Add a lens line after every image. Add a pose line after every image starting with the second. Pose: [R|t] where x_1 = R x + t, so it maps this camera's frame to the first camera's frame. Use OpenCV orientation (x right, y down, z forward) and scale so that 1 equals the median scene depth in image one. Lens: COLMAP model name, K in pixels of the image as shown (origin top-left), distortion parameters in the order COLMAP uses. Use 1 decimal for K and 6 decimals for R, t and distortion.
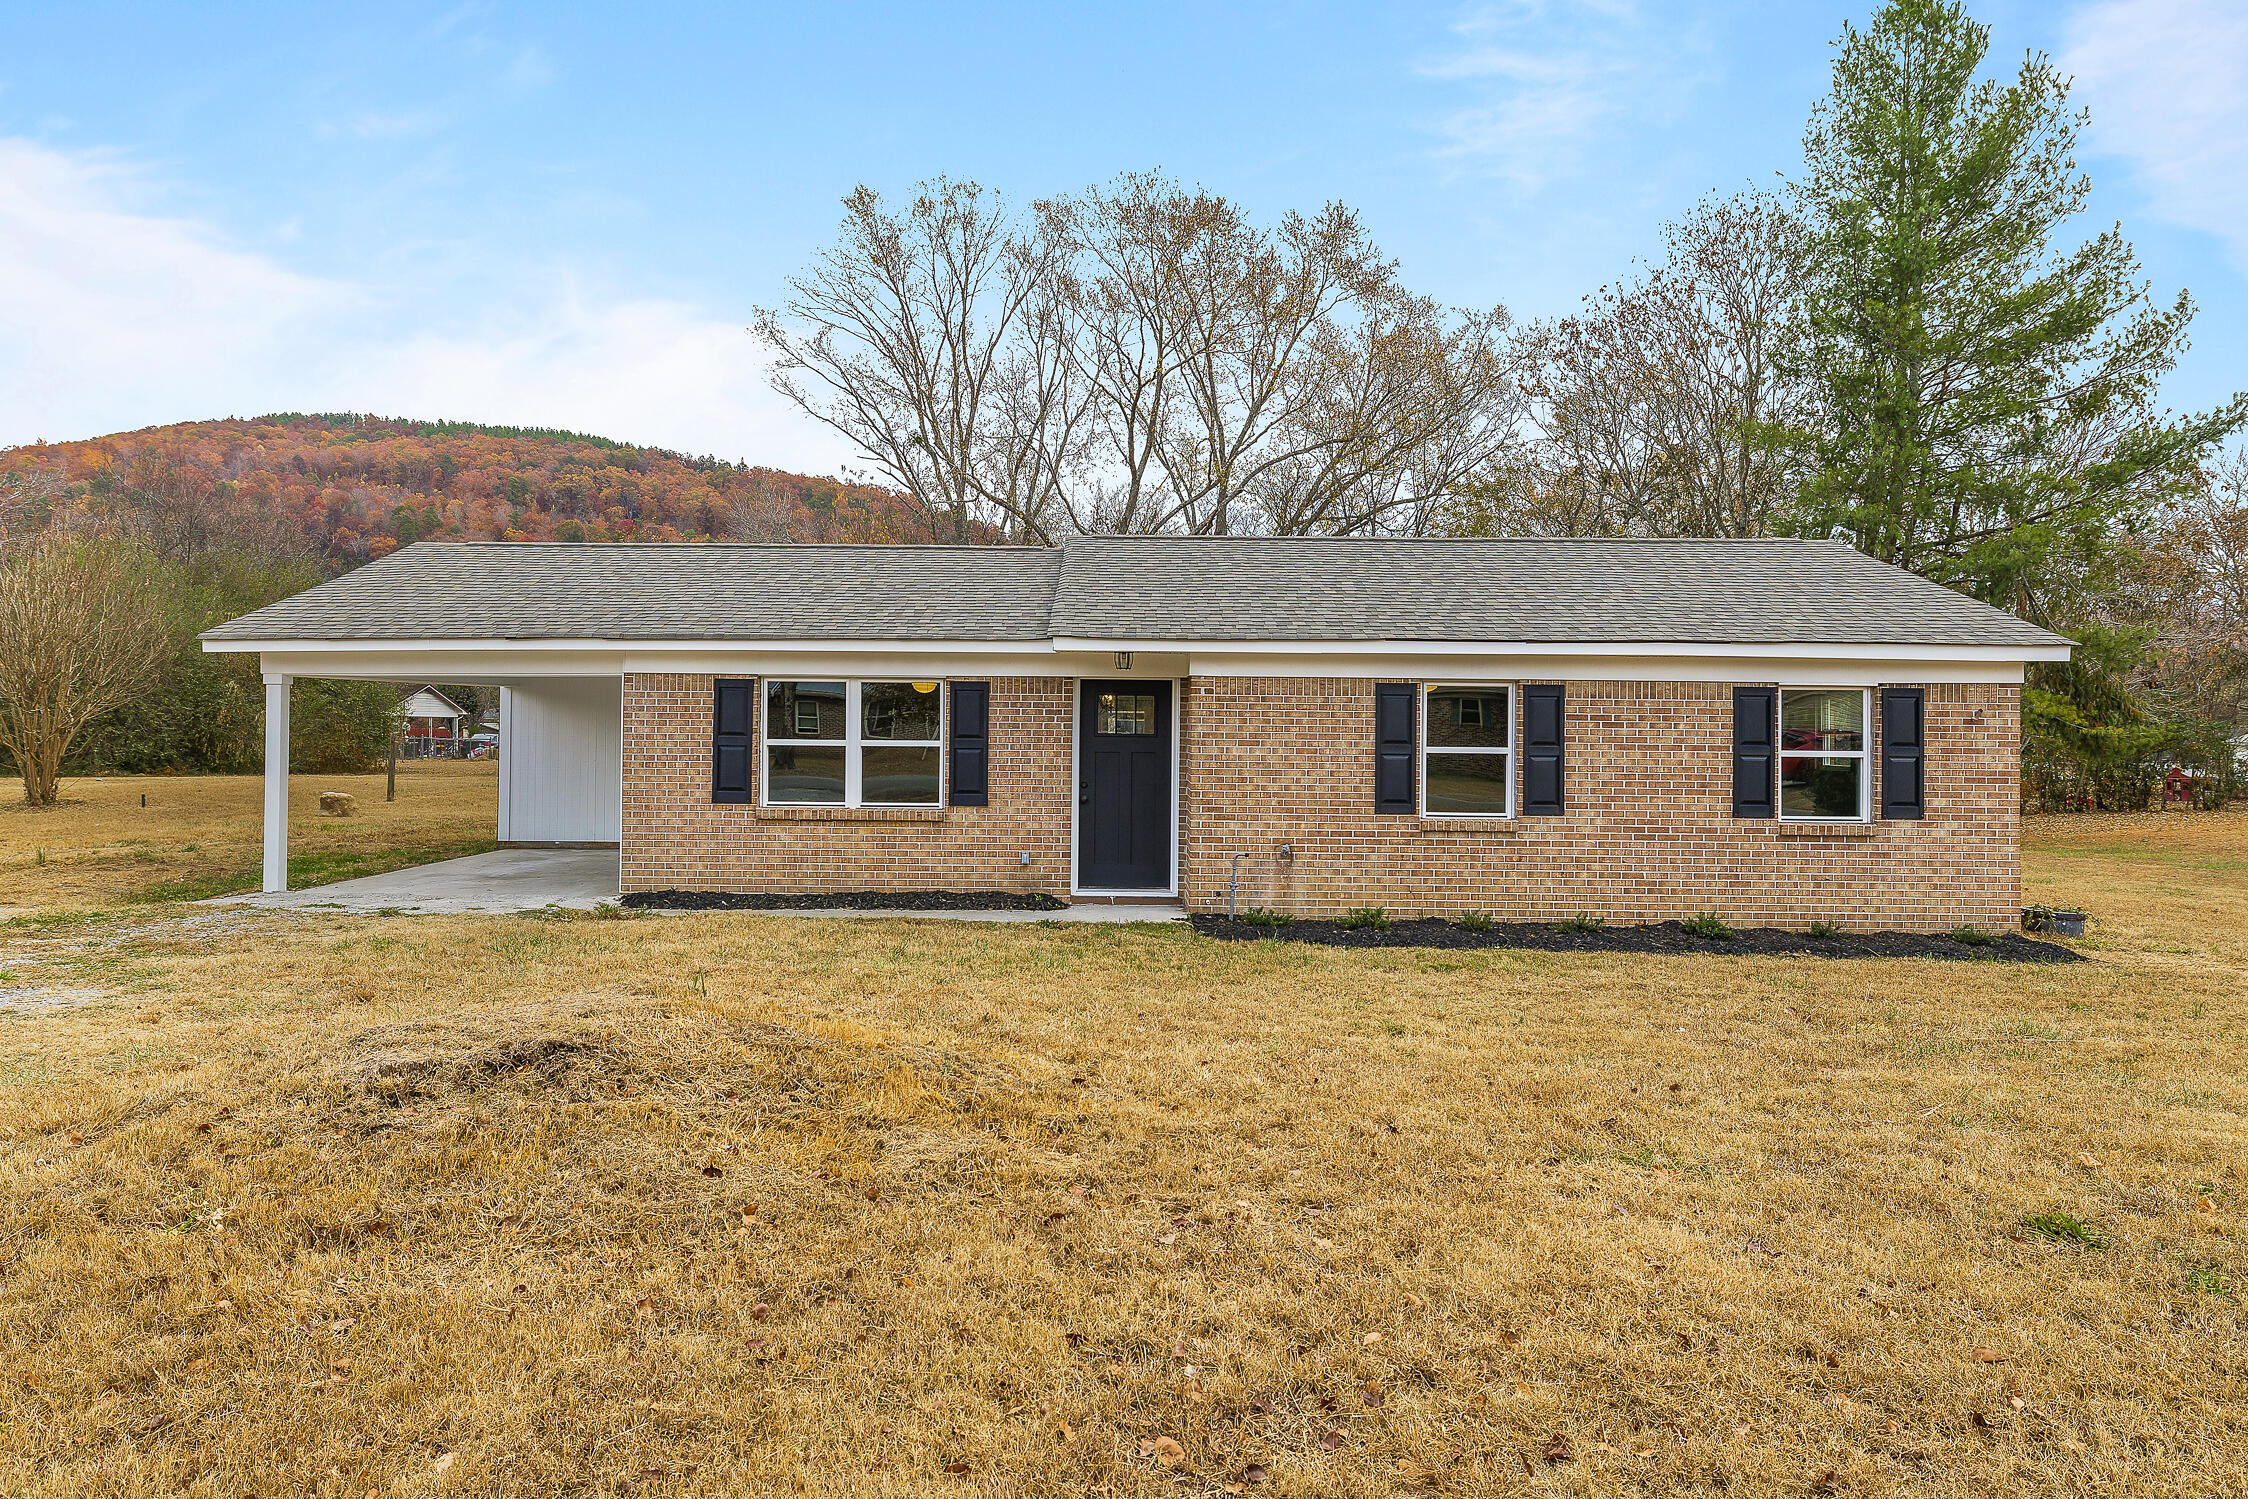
lens RADIAL K [[1400.2, 0, 1108.2], [0, 1400.2, 727.2], [0, 0, 1]] dist [-0.006569, 0.001976]
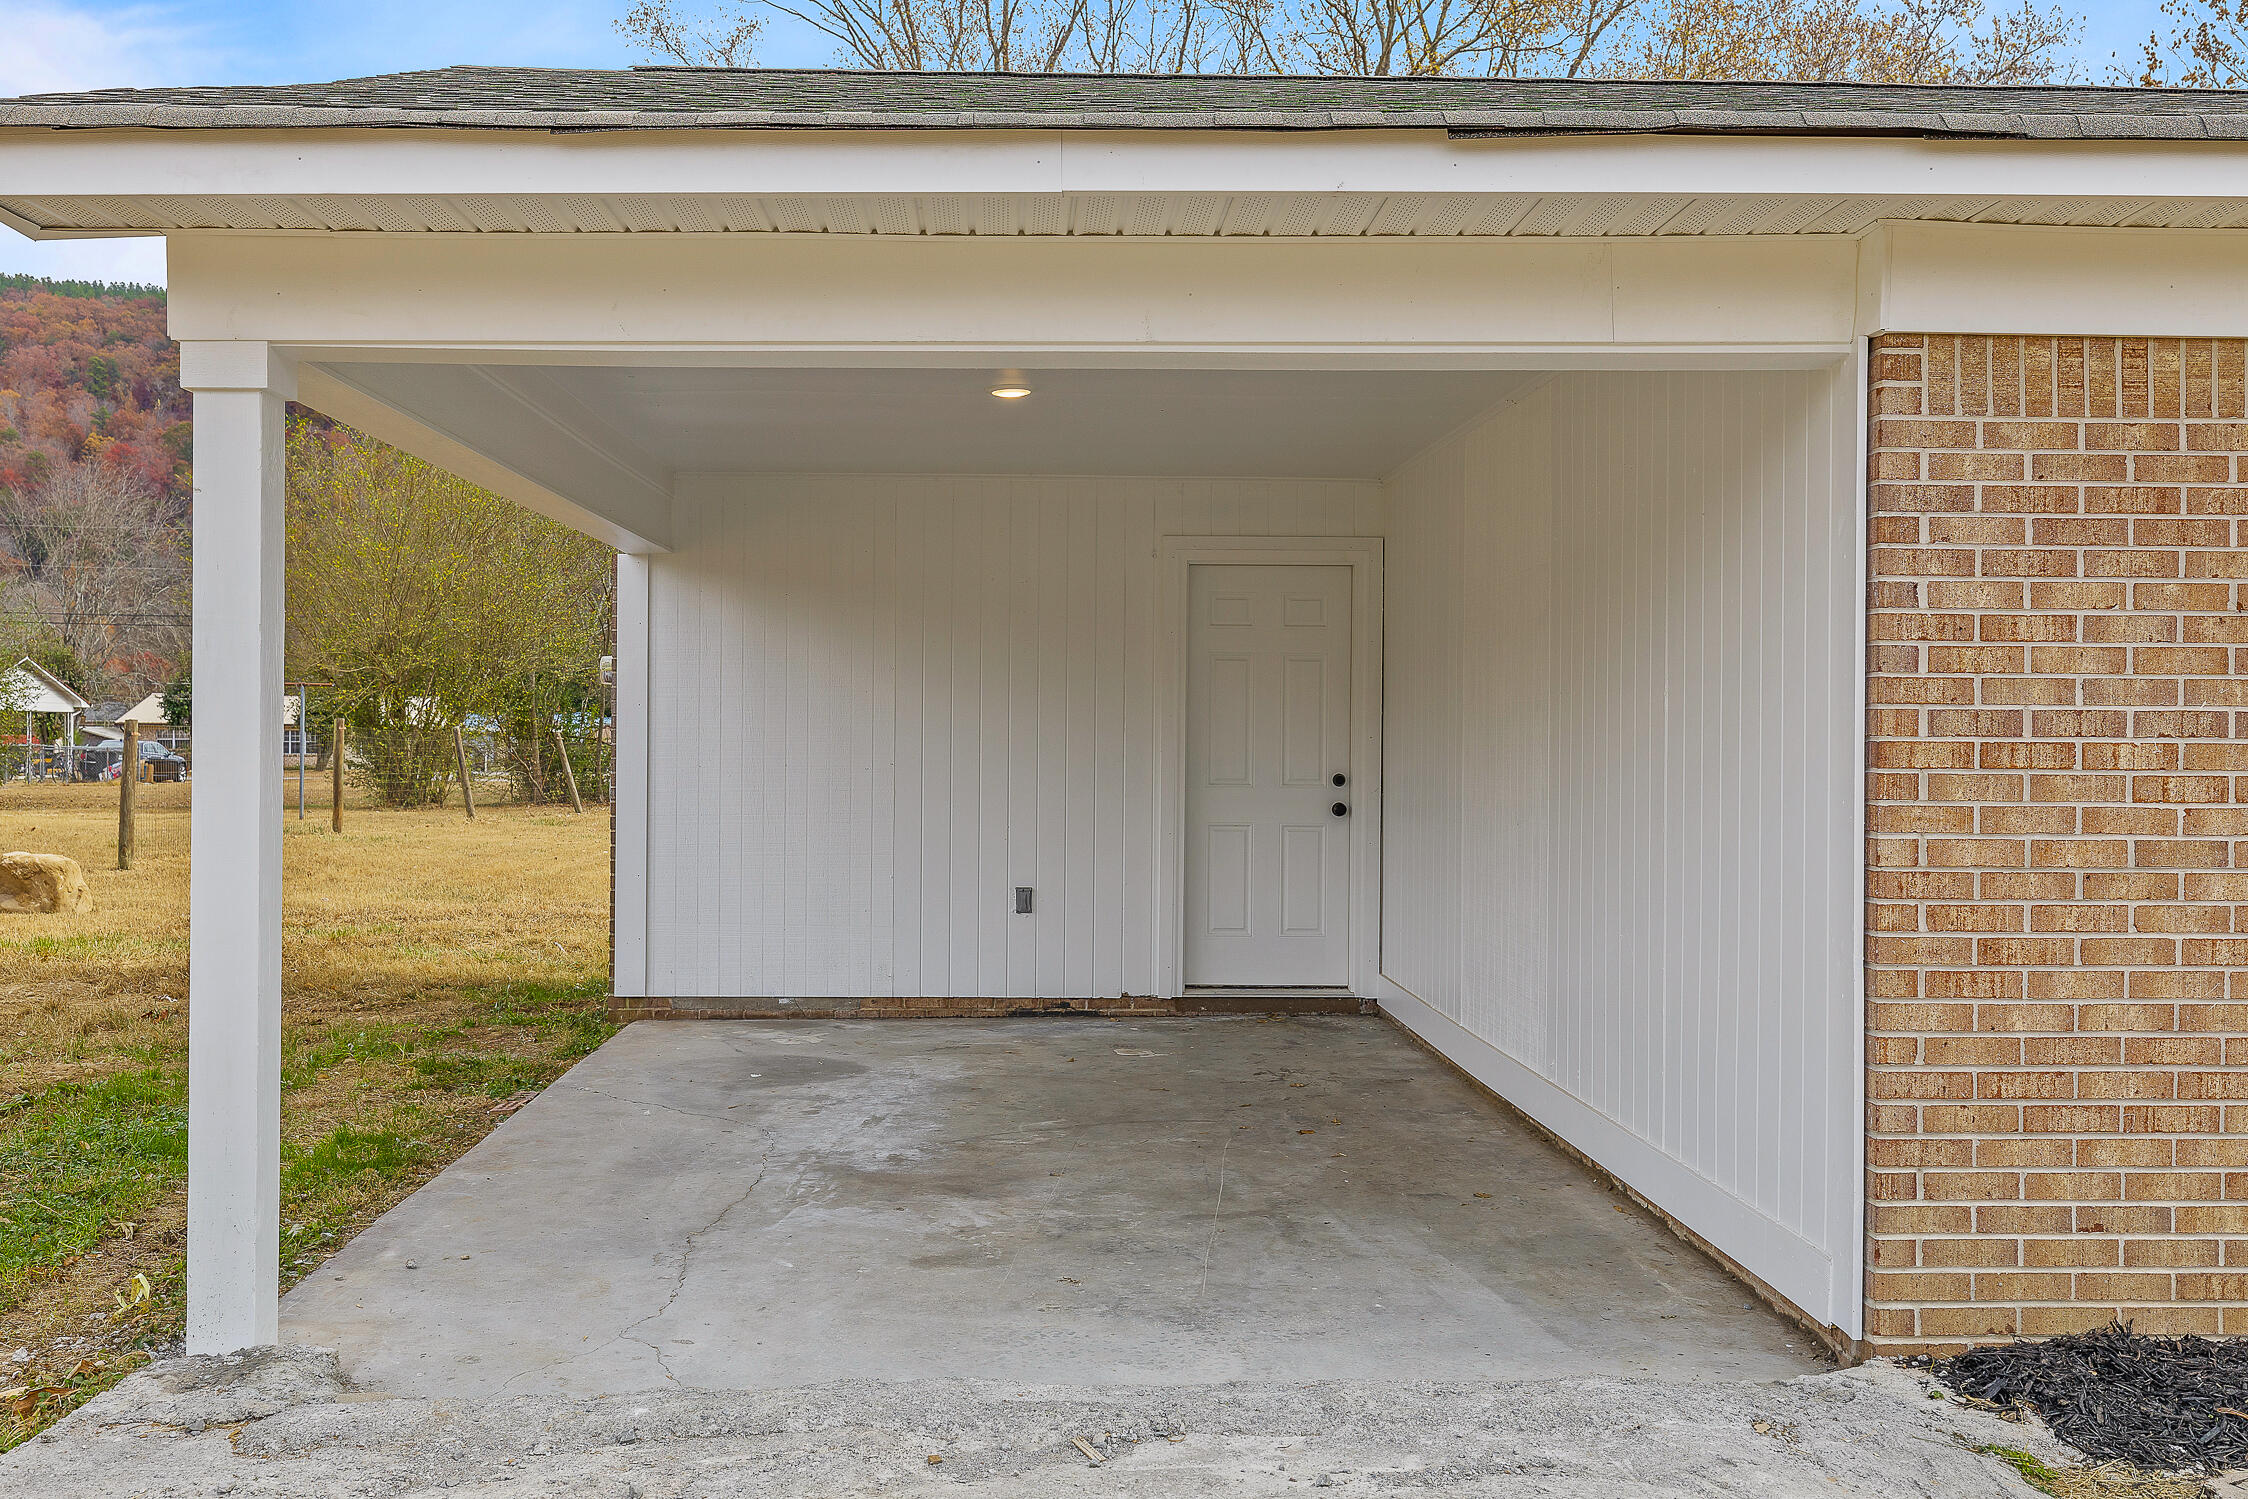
lens RADIAL K [[2061.7, 0, 1037.5], [0, 2061.7, 728.3], [0, 0, 1]] dist [-0.002381, 0.005253]
pose [[0.999540, -0.002235, 0.030251, -0.487796], [0.002343, 0.999991, -0.003531, 0.023318], [-0.030242, 0.003601, 0.999536, 0.684196]]
